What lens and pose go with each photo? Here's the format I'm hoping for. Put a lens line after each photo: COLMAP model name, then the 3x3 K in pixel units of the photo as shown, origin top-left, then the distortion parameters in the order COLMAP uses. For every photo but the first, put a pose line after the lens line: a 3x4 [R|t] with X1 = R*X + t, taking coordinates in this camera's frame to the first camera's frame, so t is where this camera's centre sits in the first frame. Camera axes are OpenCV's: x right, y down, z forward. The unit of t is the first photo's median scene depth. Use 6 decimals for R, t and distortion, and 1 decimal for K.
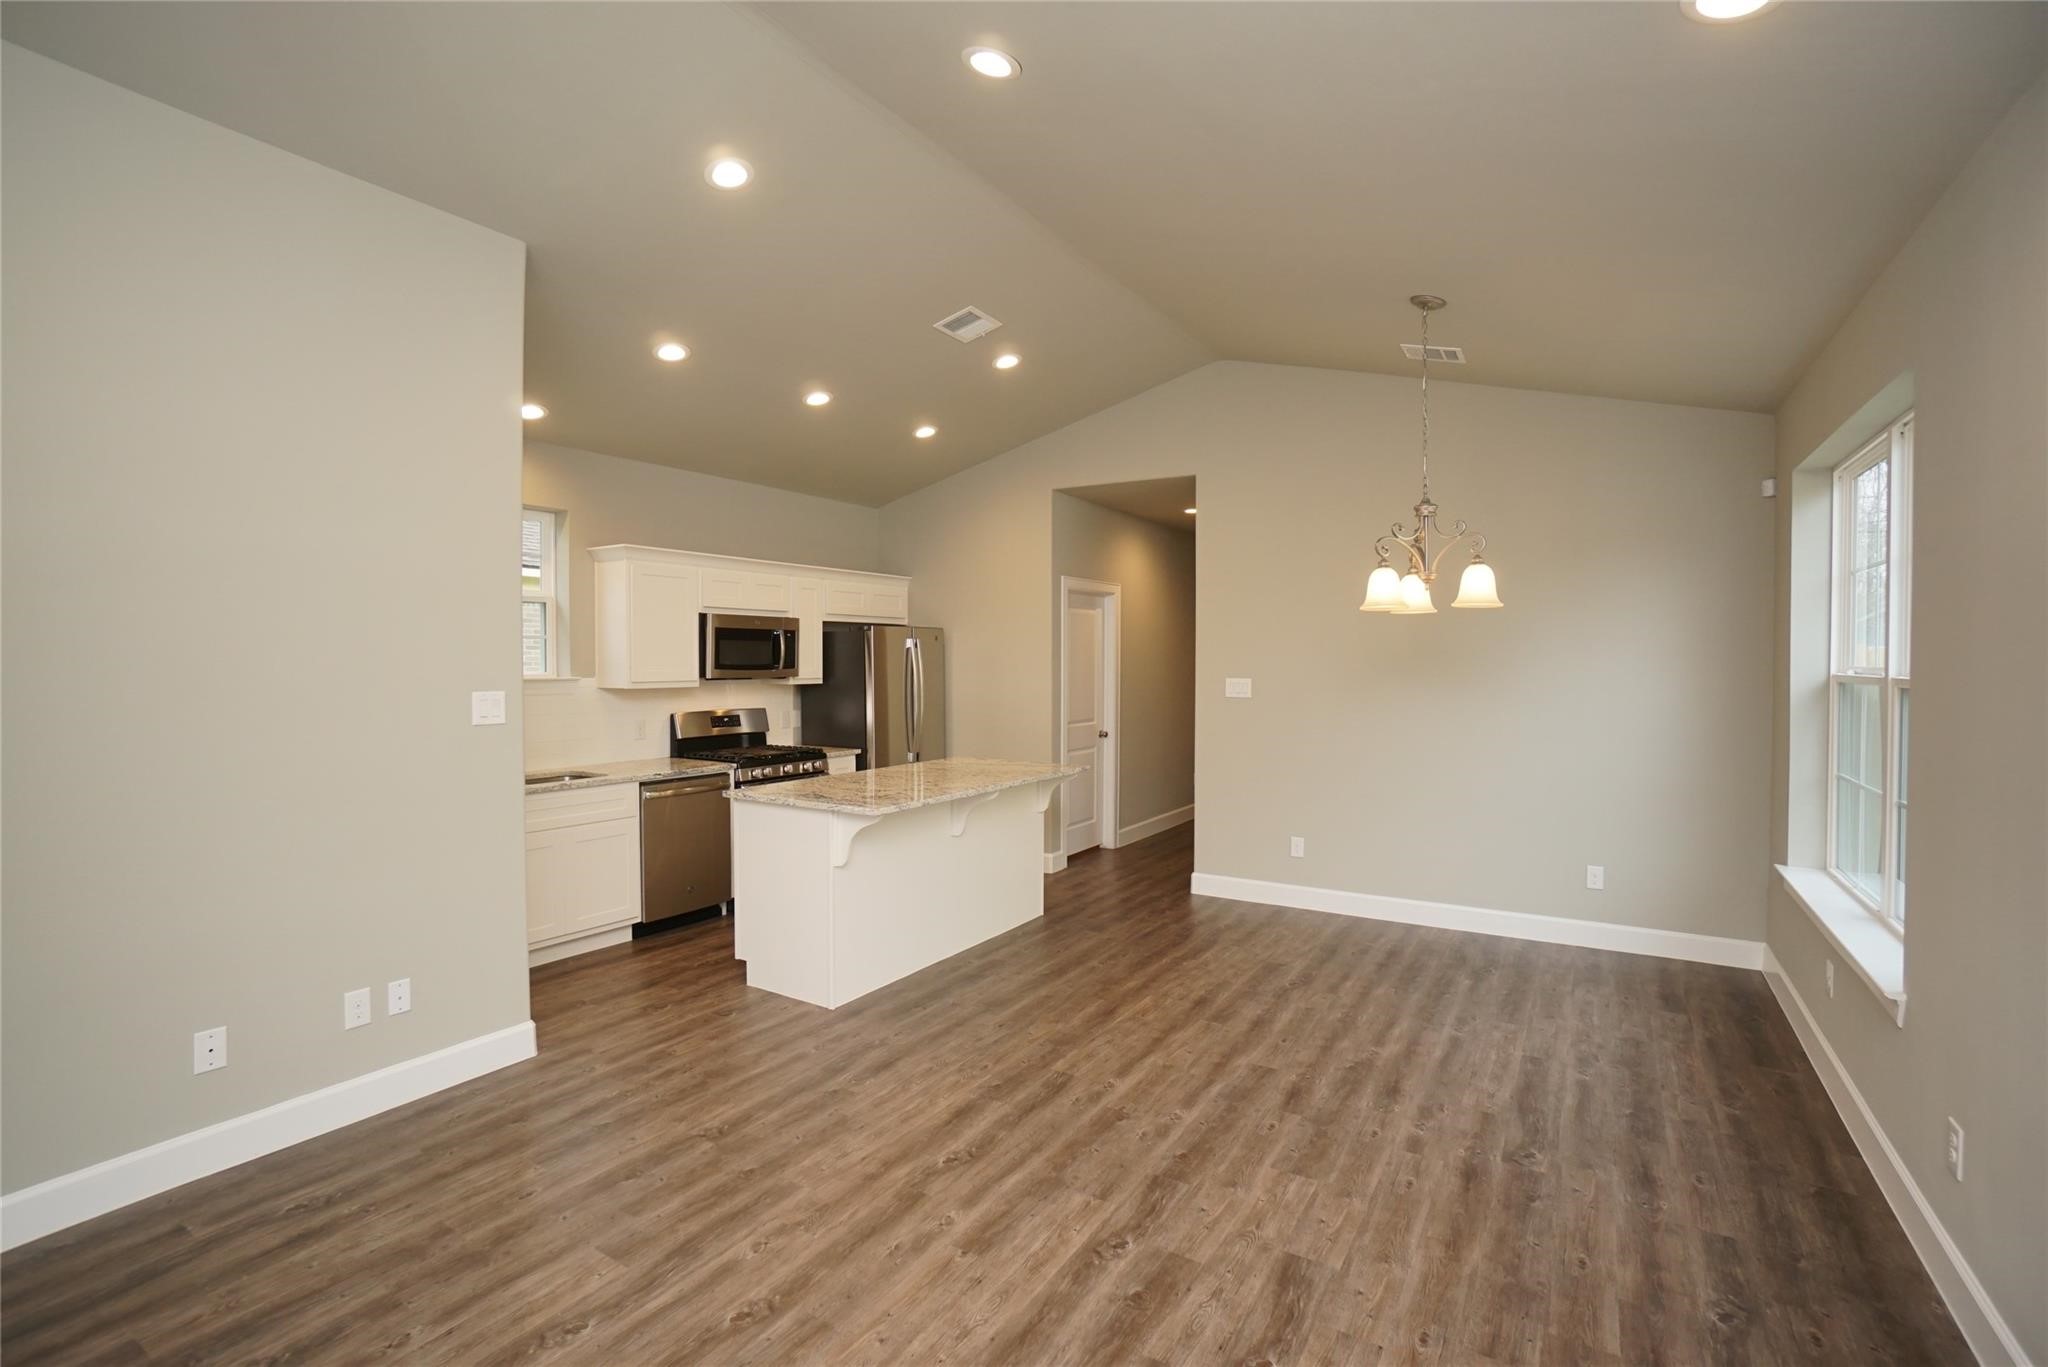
lens RADIAL K [[927.2, 0, 1016.2], [0, 927.2, 676.6], [0, 0, 1]] dist [-0.045441, 0.000114]
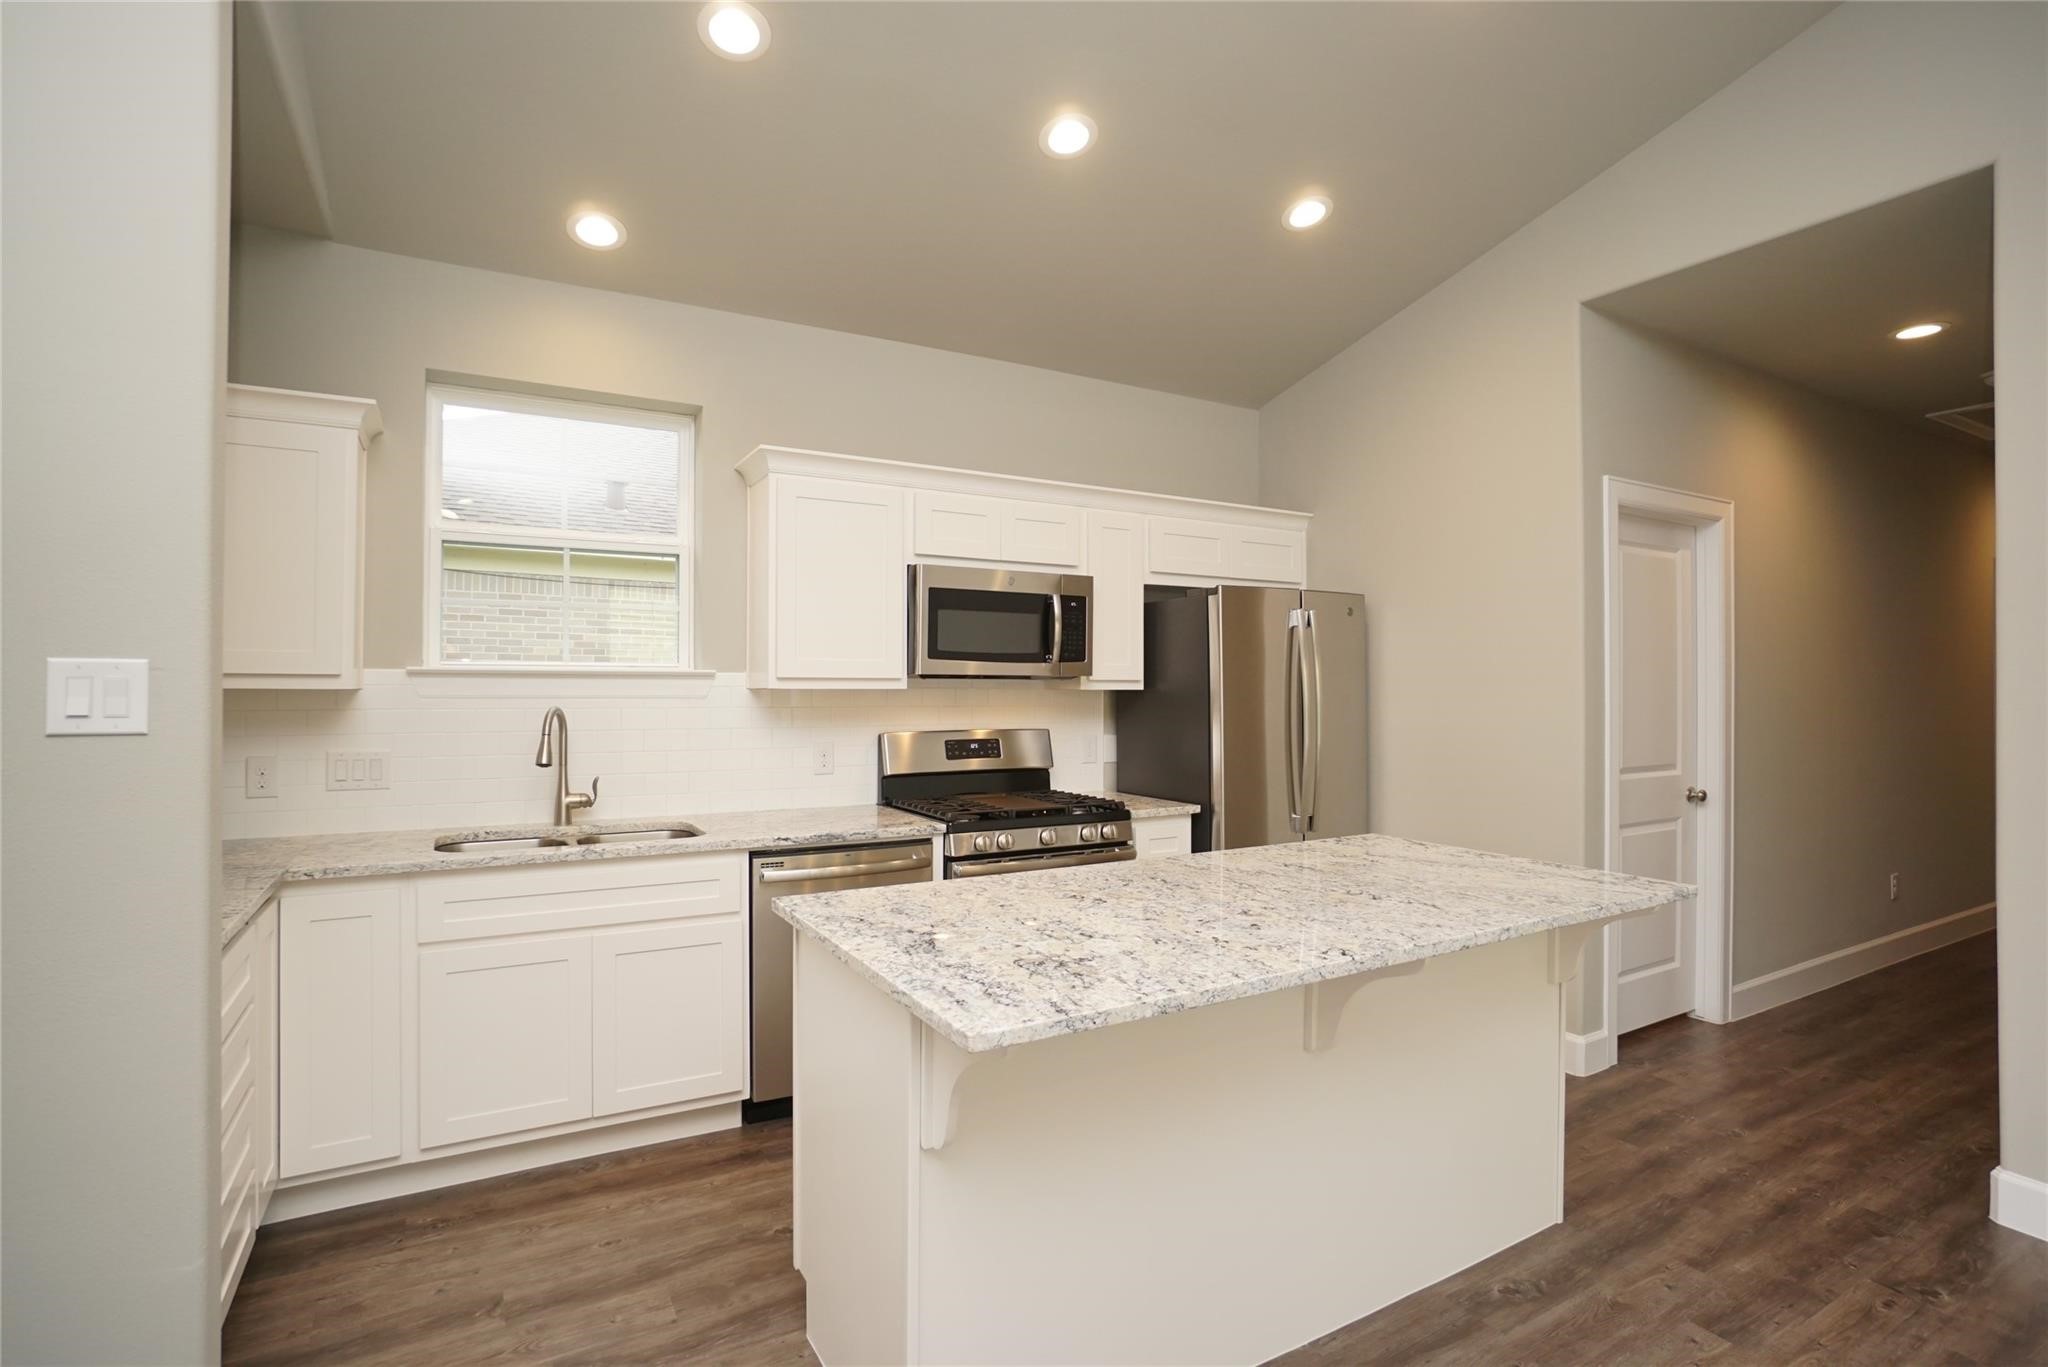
lens RADIAL K [[994.5, 0, 1024.0], [0, 994.5, 683.5], [0, 0, 1]] dist [-0.049242, 0.020083]
pose [[0.888801, -0.004338, -0.458272, 0.013488], [-0.007445, 0.999687, -0.023904, 0.019835], [0.458232, 0.024658, 0.888490, 0.420382]]
